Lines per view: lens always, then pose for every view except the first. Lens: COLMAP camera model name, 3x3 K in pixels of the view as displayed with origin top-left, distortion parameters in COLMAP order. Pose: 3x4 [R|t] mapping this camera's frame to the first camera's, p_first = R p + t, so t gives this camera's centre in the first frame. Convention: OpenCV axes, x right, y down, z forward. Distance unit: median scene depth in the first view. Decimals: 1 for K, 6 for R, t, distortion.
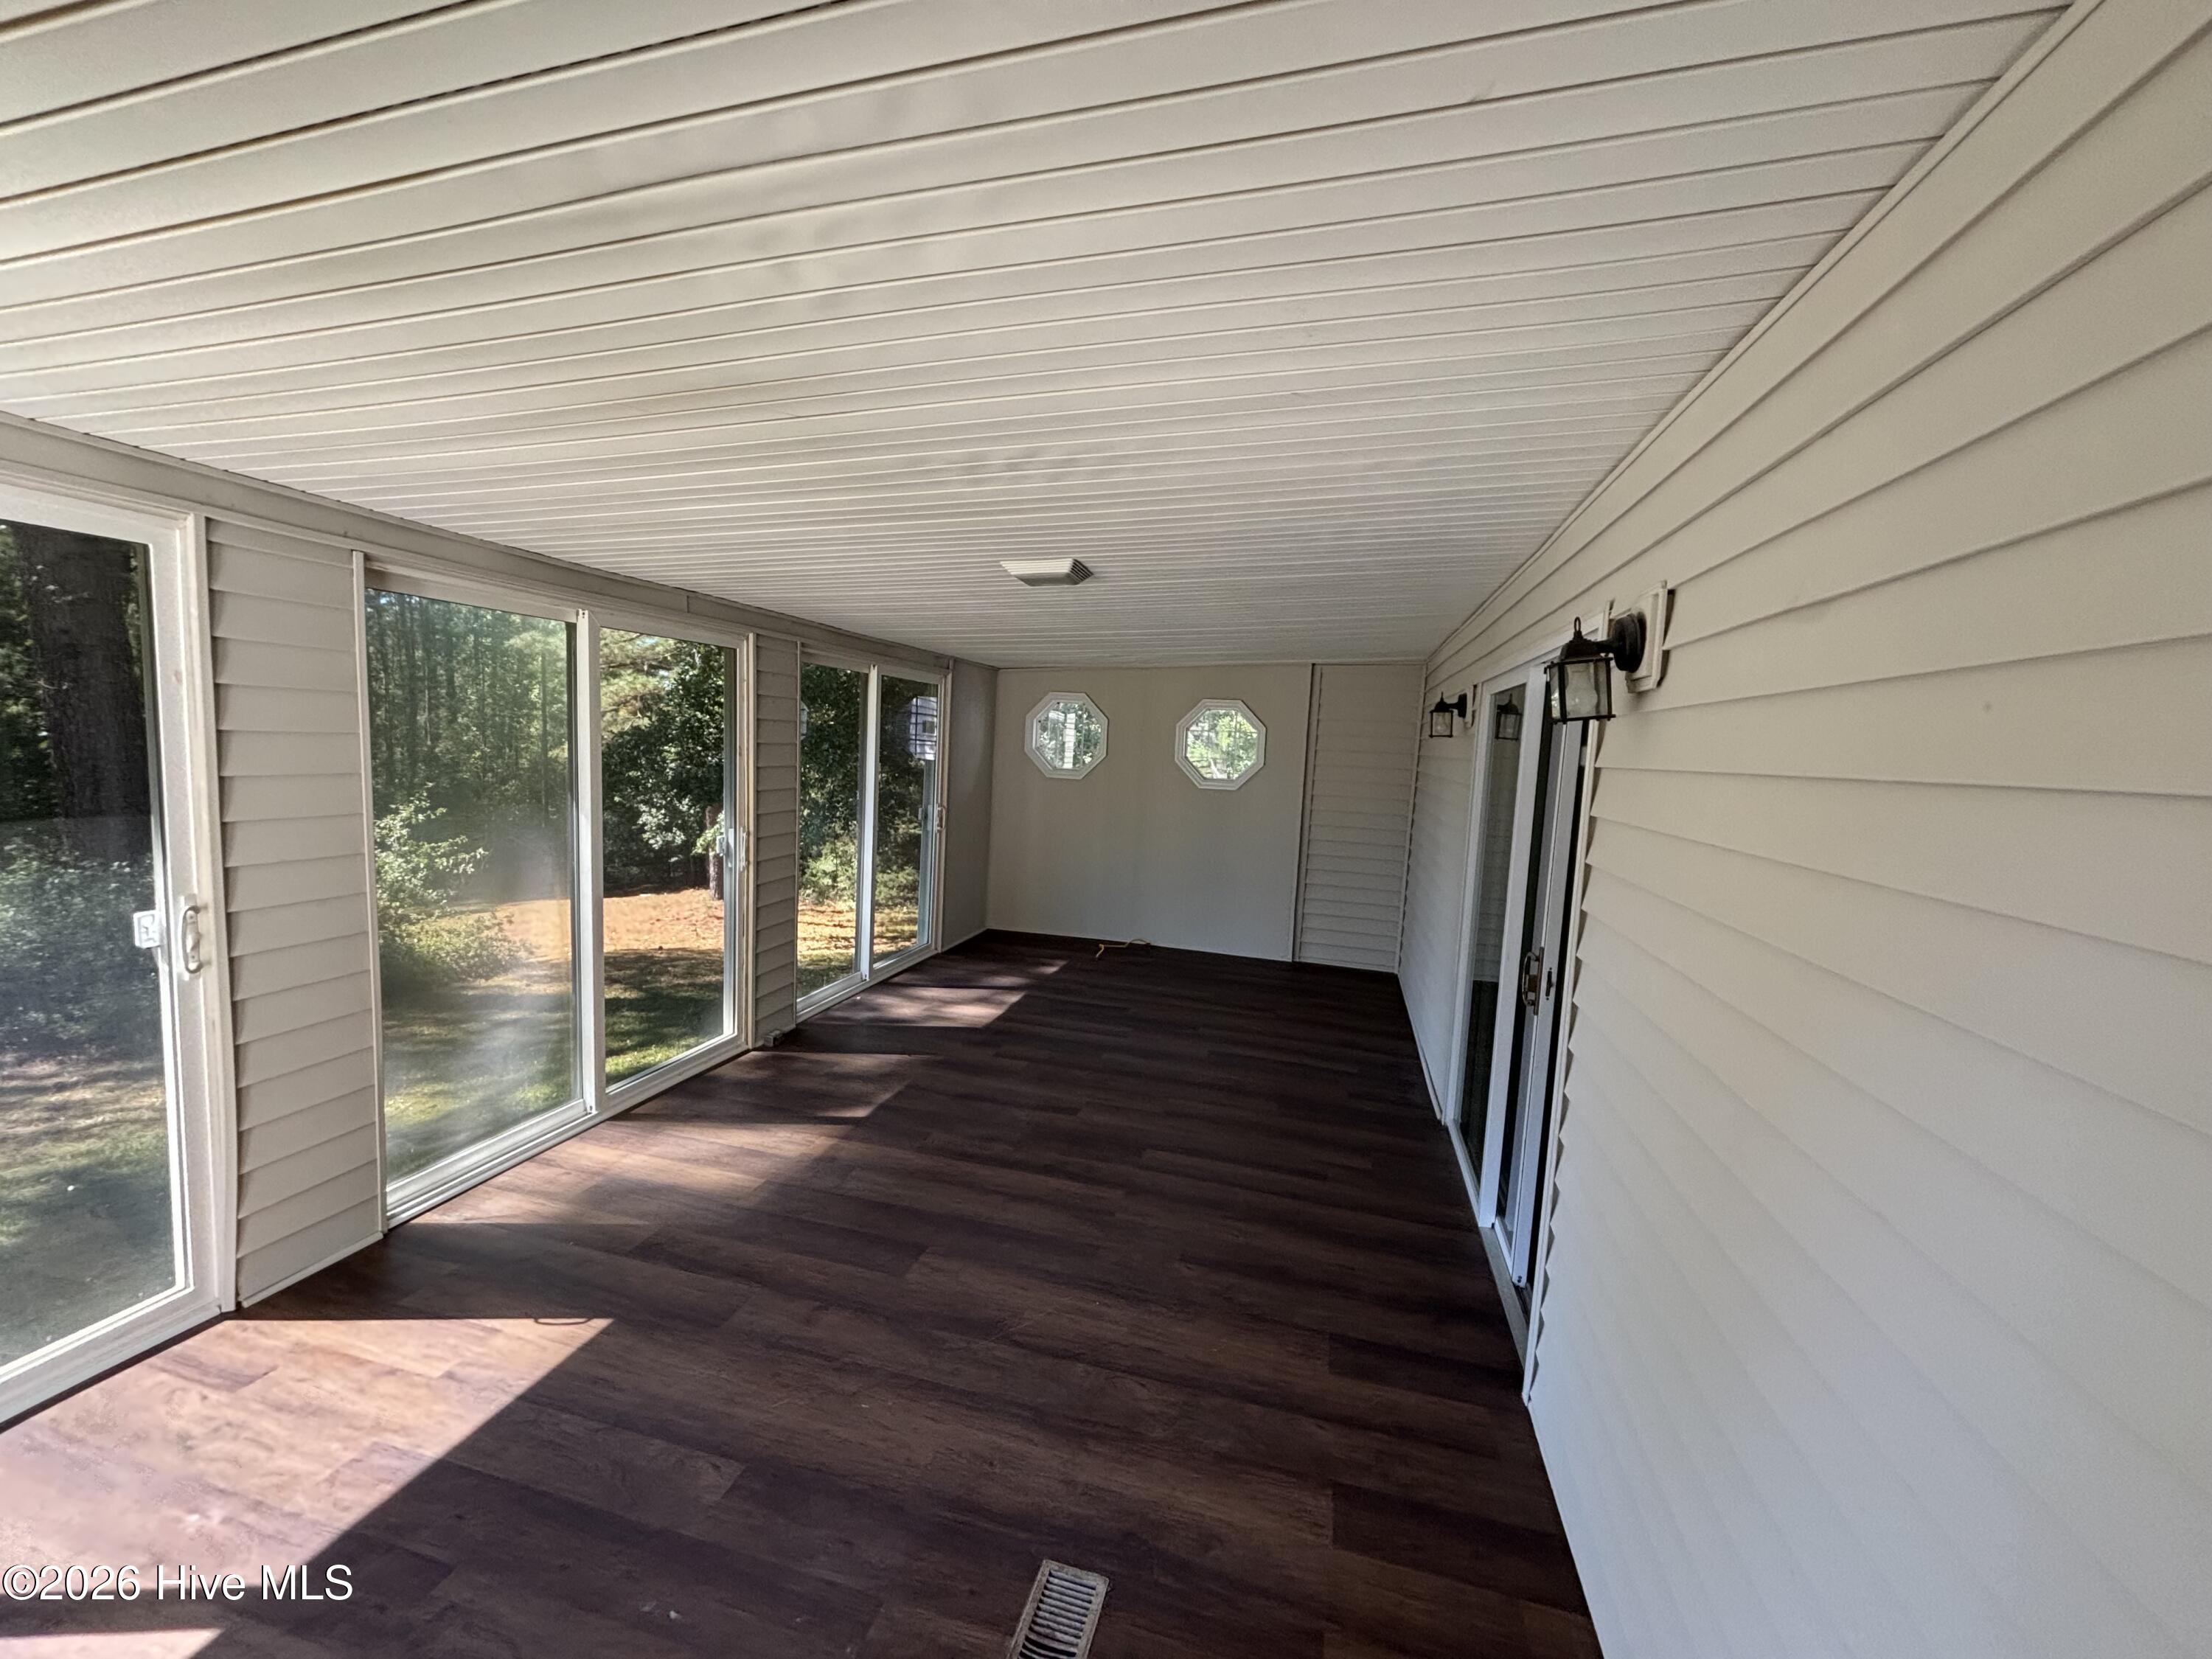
lens RADIAL K [[891.1, 0, 1111.4], [0, 891.1, 830.5], [0, 0, 1]] dist [-0.002839, 0.000598]
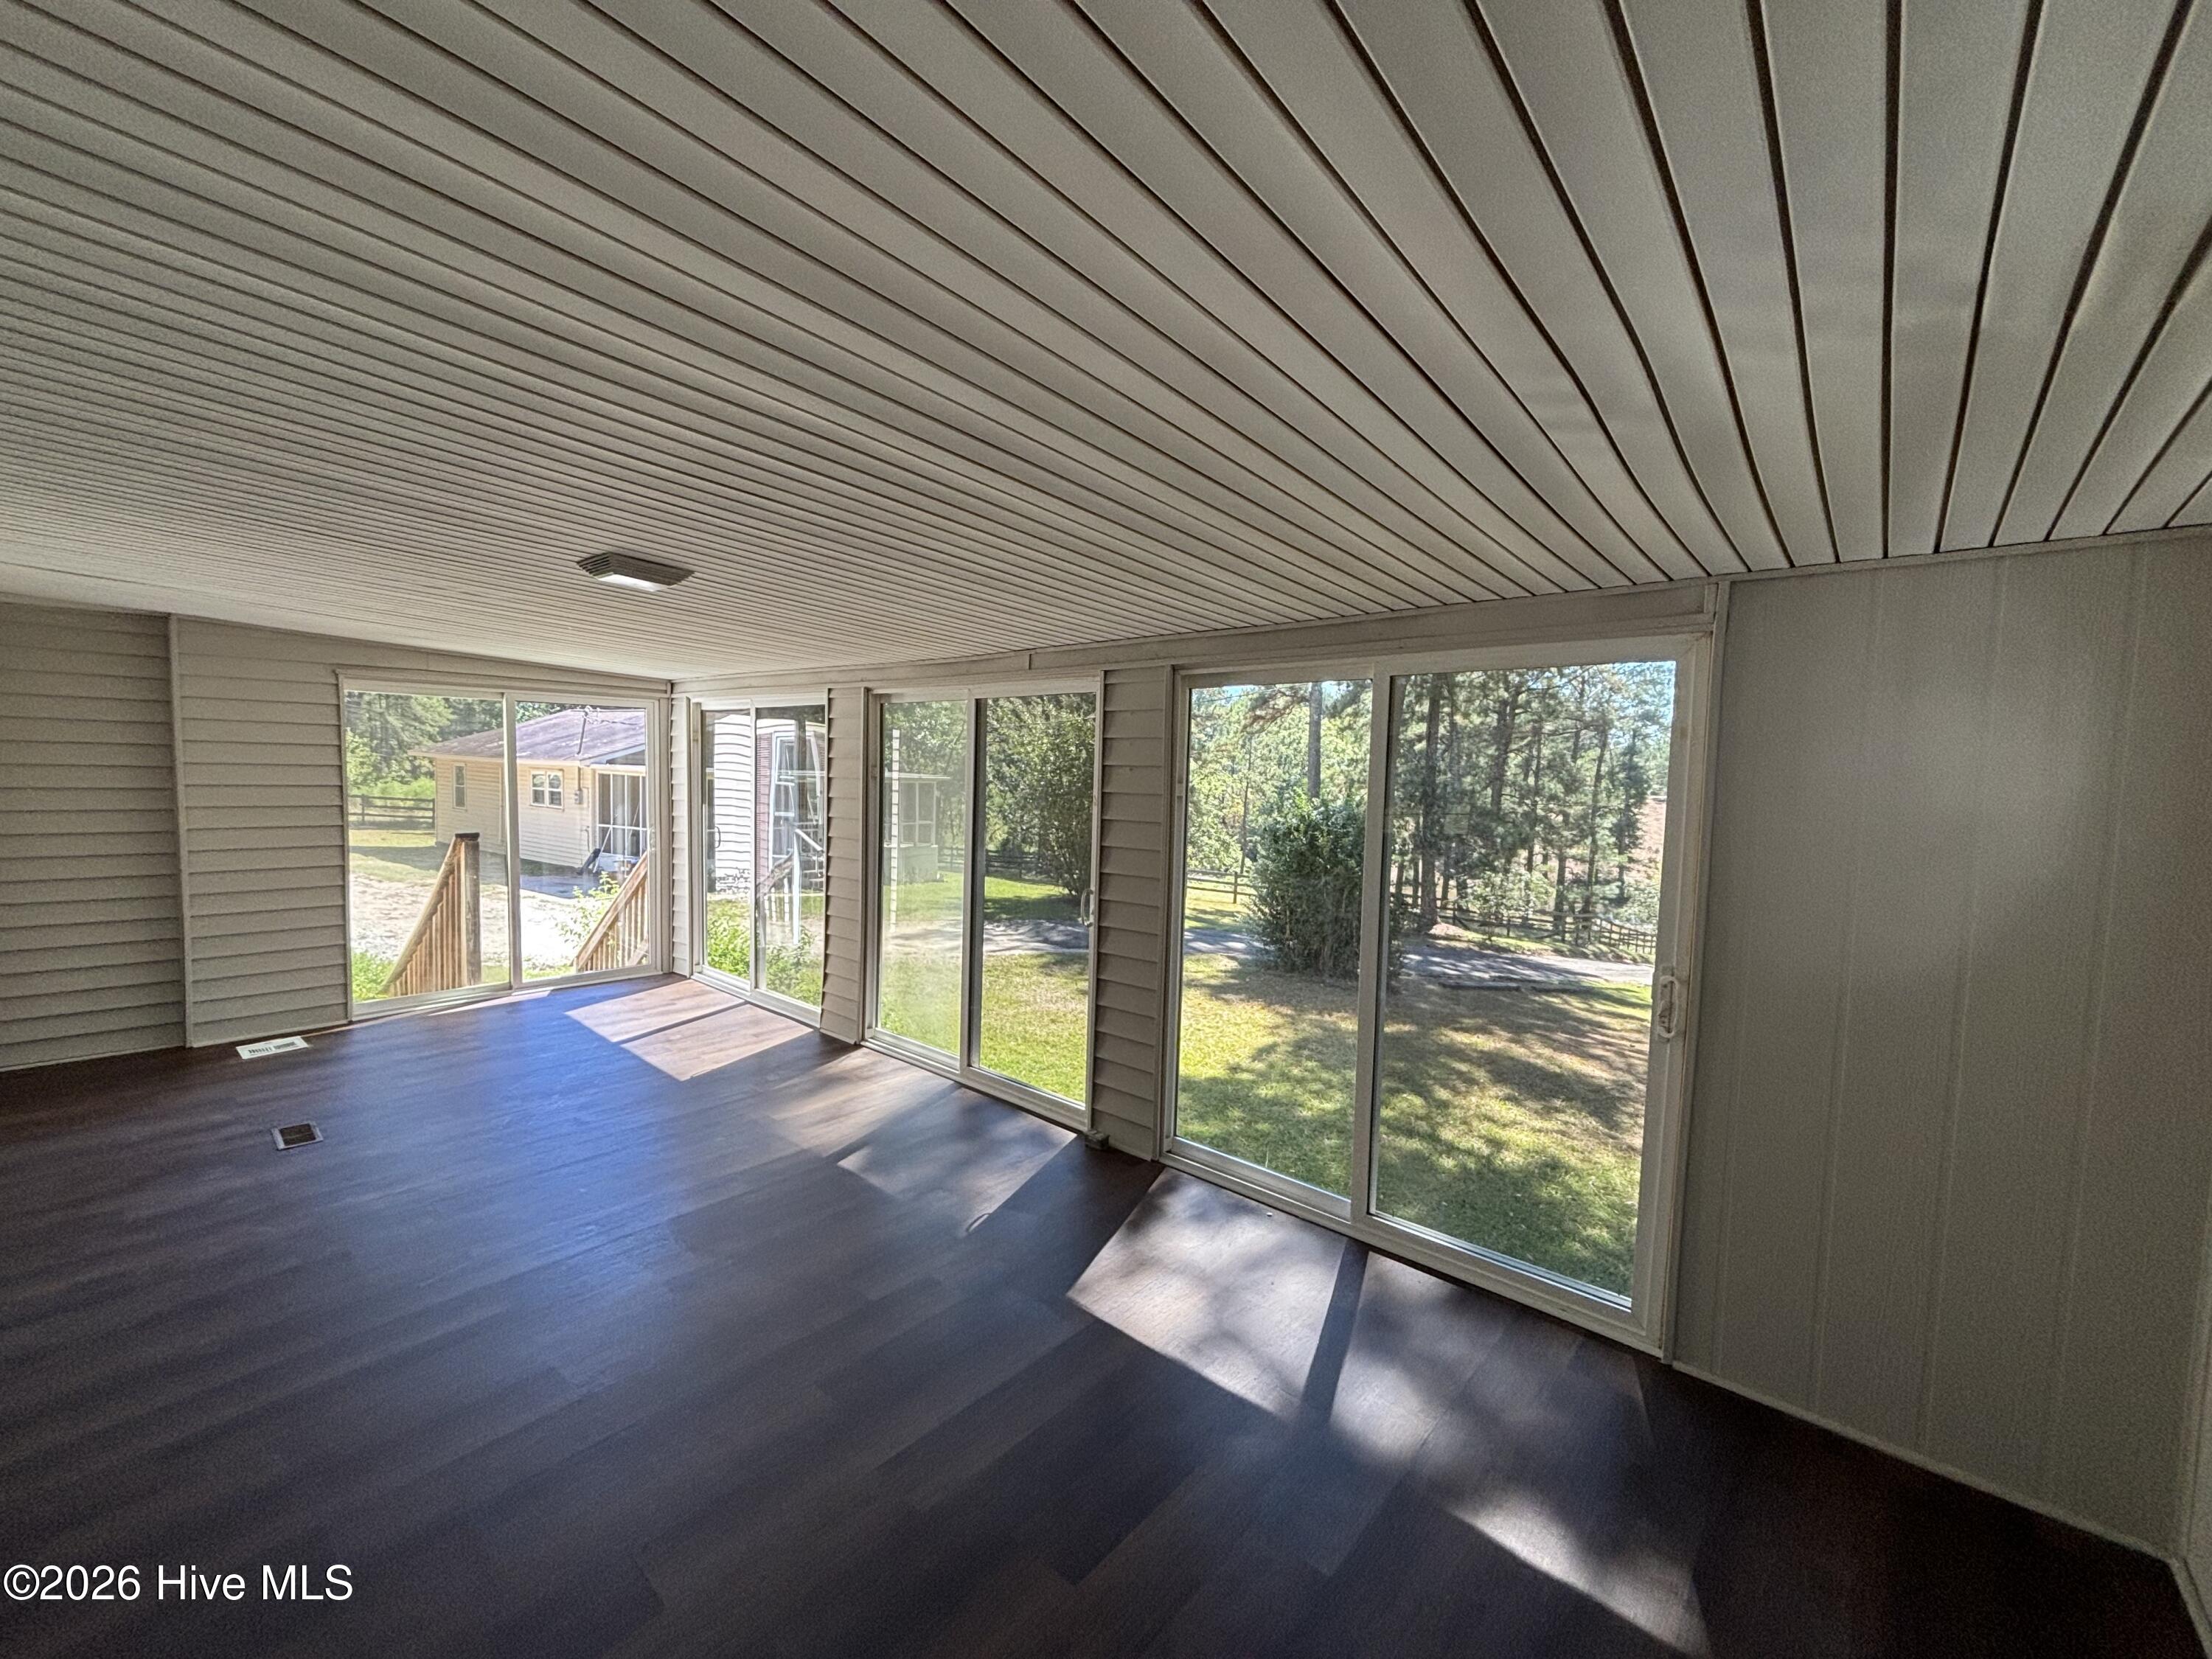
lens RADIAL K [[891.1, 0, 1111.4], [0, 891.1, 830.5], [0, 0, 1]] dist [-0.002839, 0.000598]
pose [[-0.451112, -0.005109, -0.892453, 0.389510], [-0.142050, 0.987647, 0.066149, -0.121440], [0.881090, 0.156613, -0.446265, 1.408181]]
